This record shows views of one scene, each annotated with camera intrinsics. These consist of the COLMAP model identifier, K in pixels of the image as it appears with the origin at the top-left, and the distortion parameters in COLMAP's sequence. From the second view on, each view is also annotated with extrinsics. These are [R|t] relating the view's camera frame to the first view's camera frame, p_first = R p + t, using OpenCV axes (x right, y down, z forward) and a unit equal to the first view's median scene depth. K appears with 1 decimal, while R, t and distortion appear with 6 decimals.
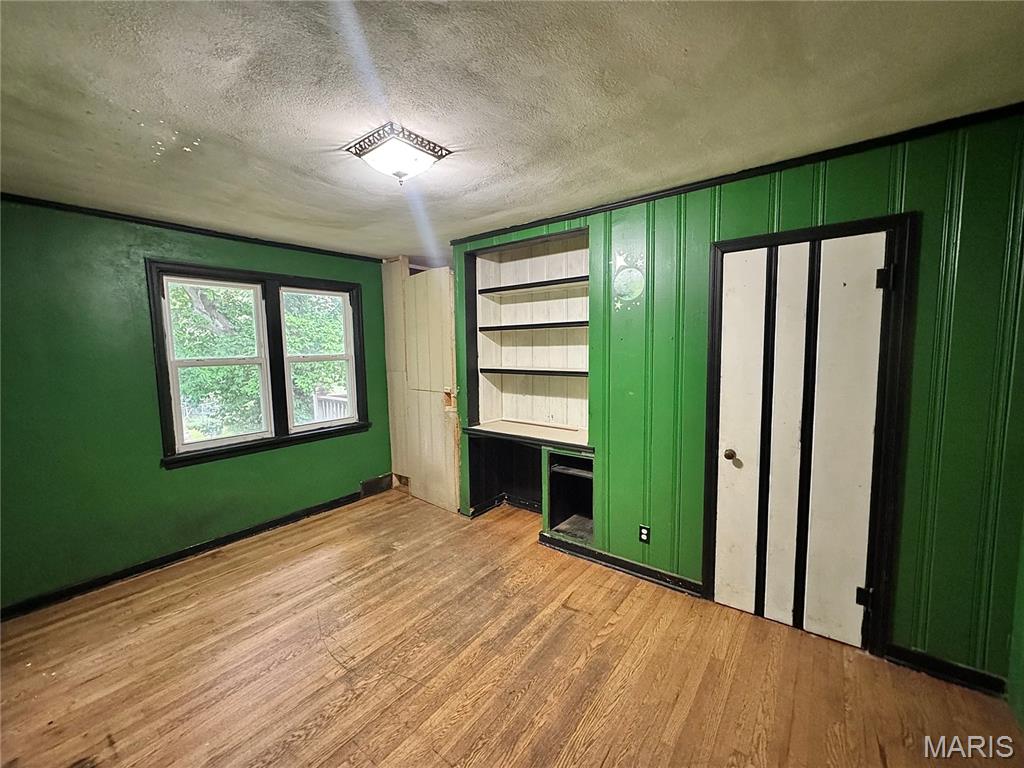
lens RADIAL K [[409.1, 0, 512.0], [0, 409.1, 384.0], [0, 0, 1]] dist [-0.001665, -0.000350]
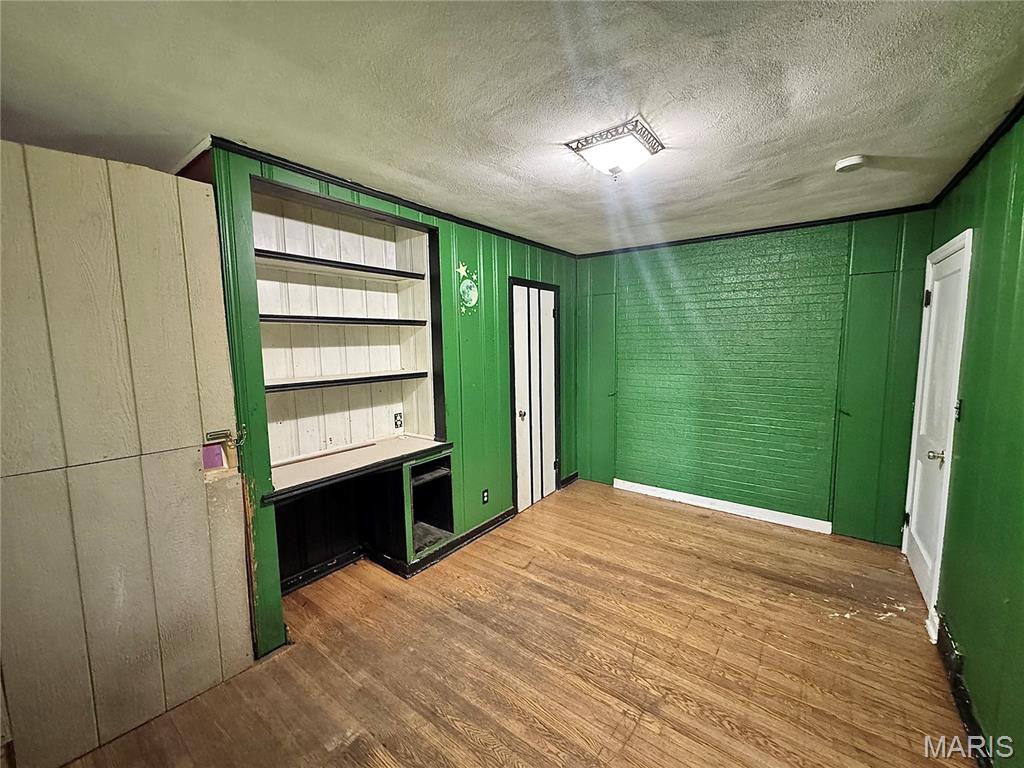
lens RADIAL K [[409.1, 0, 512.0], [0, 409.1, 384.0], [0, 0, 1]] dist [-0.001665, -0.000350]
pose [[-0.011842, -0.088557, 0.996001, -0.928001], [0.107038, 0.990235, 0.089317, -0.078073], [-0.994184, 0.107668, -0.002247, 0.926167]]
